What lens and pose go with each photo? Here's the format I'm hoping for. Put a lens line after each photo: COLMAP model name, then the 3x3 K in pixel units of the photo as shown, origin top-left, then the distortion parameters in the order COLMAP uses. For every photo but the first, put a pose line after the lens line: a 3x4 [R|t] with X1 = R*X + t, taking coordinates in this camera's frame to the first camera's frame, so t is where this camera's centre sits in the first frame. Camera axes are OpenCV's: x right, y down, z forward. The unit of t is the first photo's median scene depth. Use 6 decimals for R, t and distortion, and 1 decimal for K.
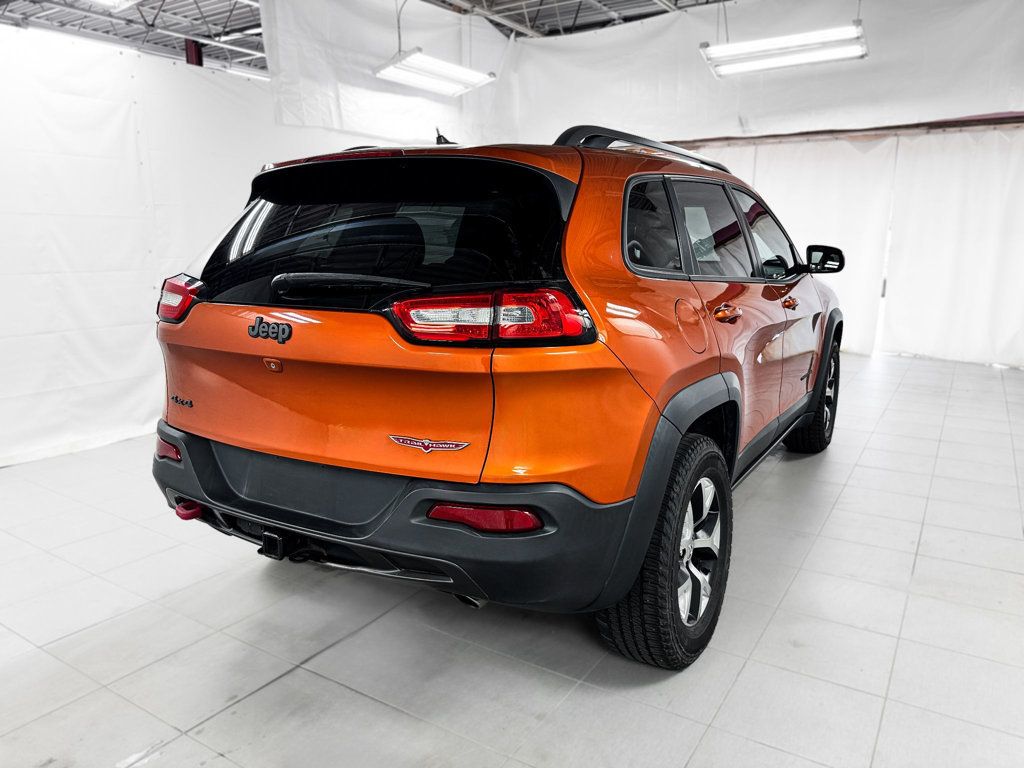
lens RADIAL K [[750.3, 0, 512.0], [0, 750.3, 384.0], [0, 0, 1]] dist [0.045782, -0.060969]
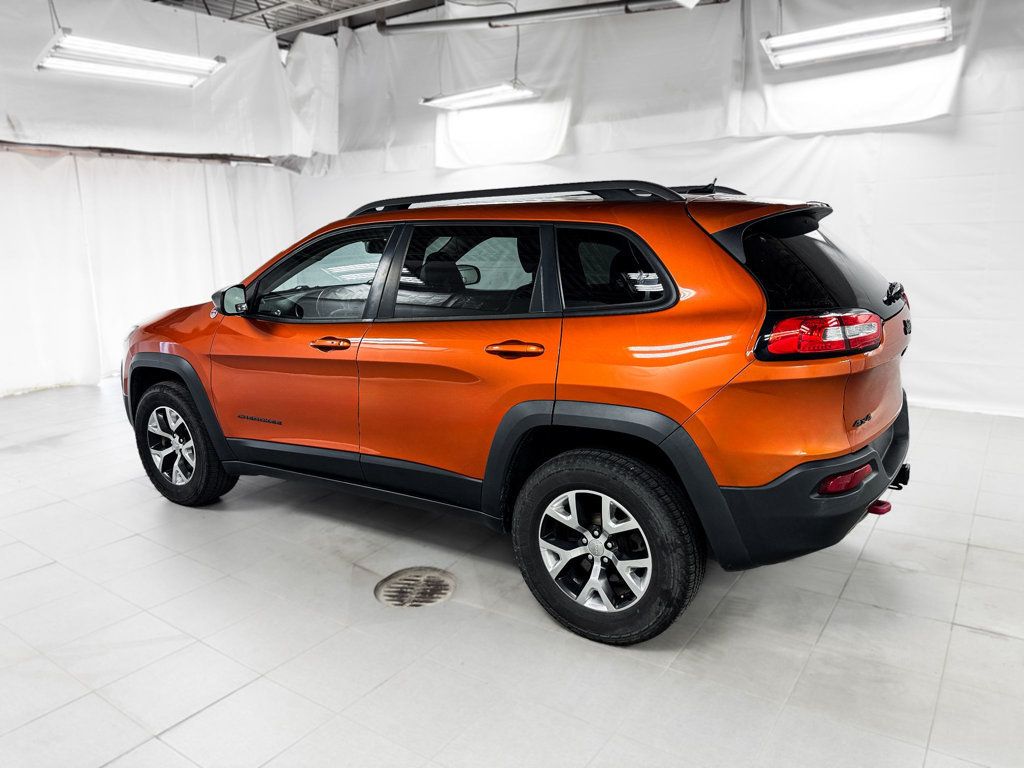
lens RADIAL K [[750.3, 0, 512.0], [0, 750.3, 384.0], [0, 0, 1]] dist [0.045782, -0.060969]
pose [[0.010529, -0.204568, 0.978796, -0.624117], [0.220038, 0.955331, 0.197297, -0.148541], [-0.975434, 0.213295, 0.055071, 0.591915]]
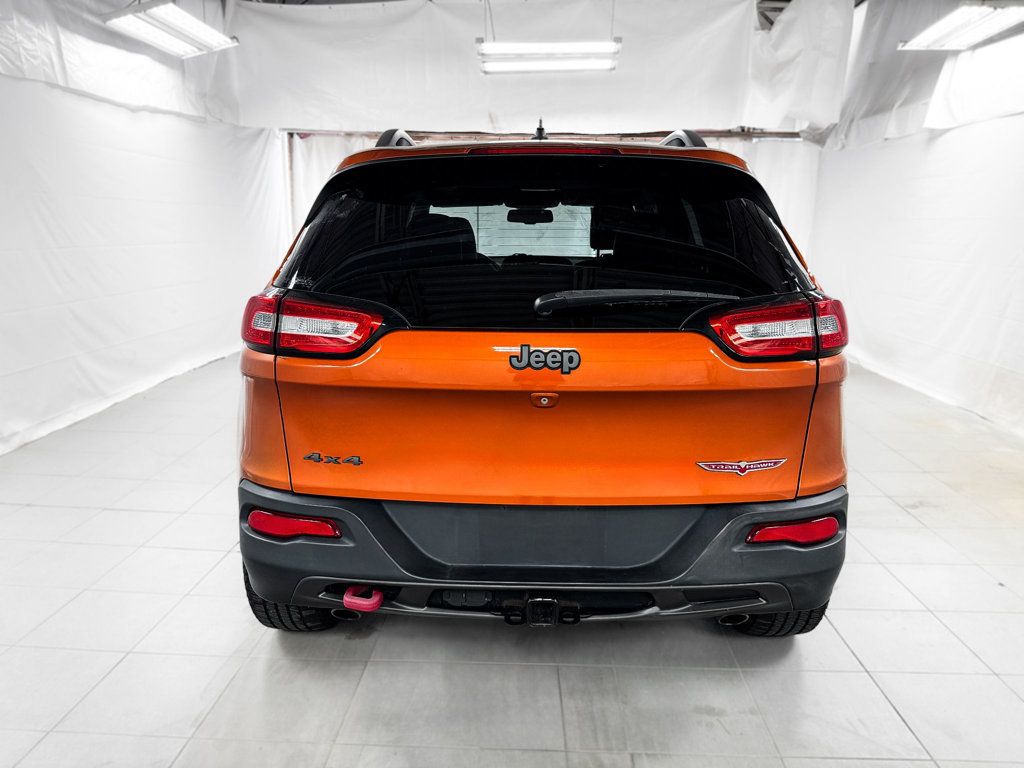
lens RADIAL K [[740.6, 0, 511.1], [0, 740.6, 388.0], [0, 0, 1]] dist [0.047920, -0.049058]
pose [[0.861890, -0.099681, 0.497201, -0.265932], [0.085712, 0.995019, 0.050906, -0.029473], [-0.499799, -0.001259, 0.866141, 0.107235]]
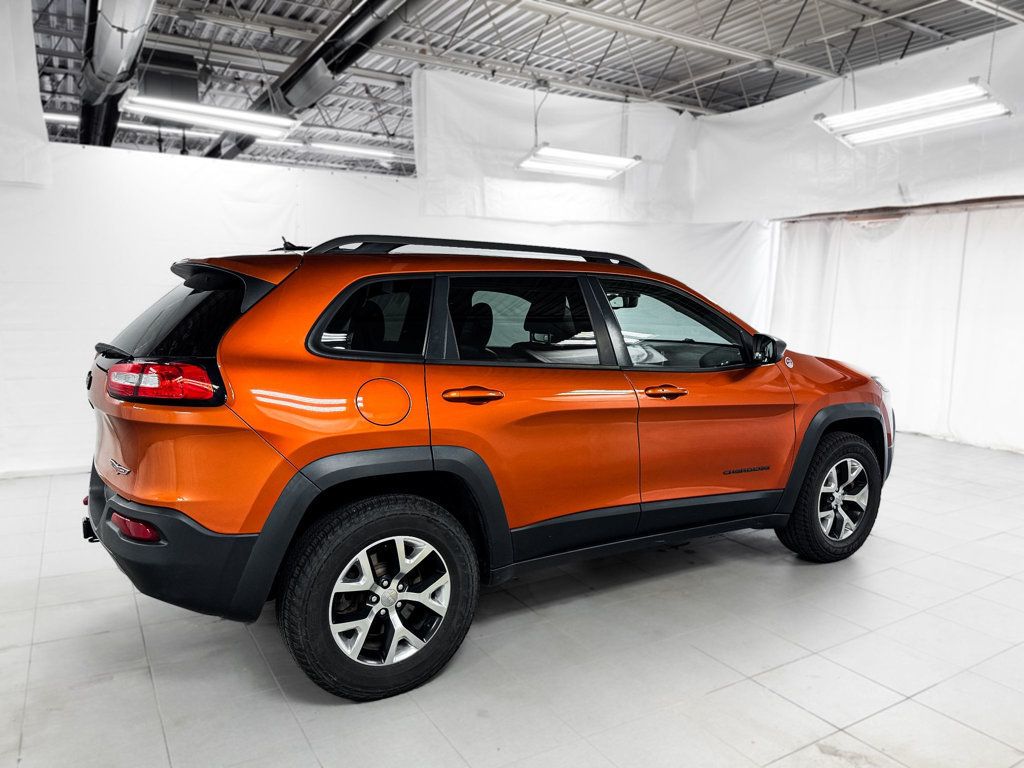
lens RADIAL K [[761.8, 0, 512.0], [0, 761.8, 384.0], [0, 0, 1]] dist [0.077182, -0.060264]
pose [[0.889942, 0.069404, -0.450762, 0.382846], [-0.106015, 0.992761, -0.056449, -0.024369], [0.443581, 0.098024, 0.890858, 0.007066]]
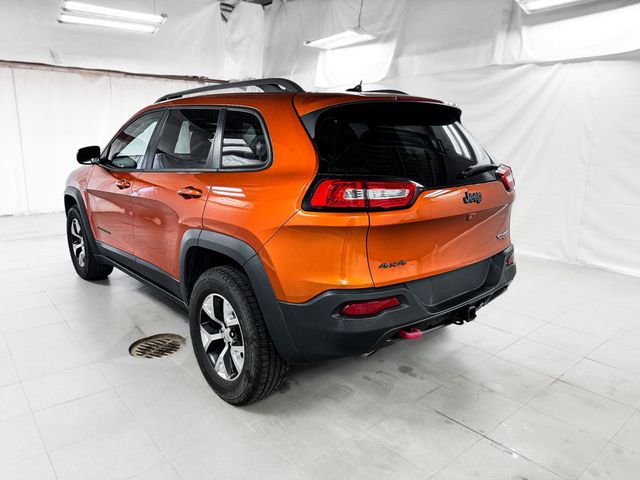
lens RADIAL K [[472.7, 0, 322.2], [0, 472.7, 236.2], [0, 0, 1]] dist [0.037196, -0.051115]
pose [[0.275308, -0.196733, 0.941011, -0.537560], [0.173794, 0.972894, 0.152552, -0.077850], [-0.945516, 0.121543, 0.302037, 0.353008]]
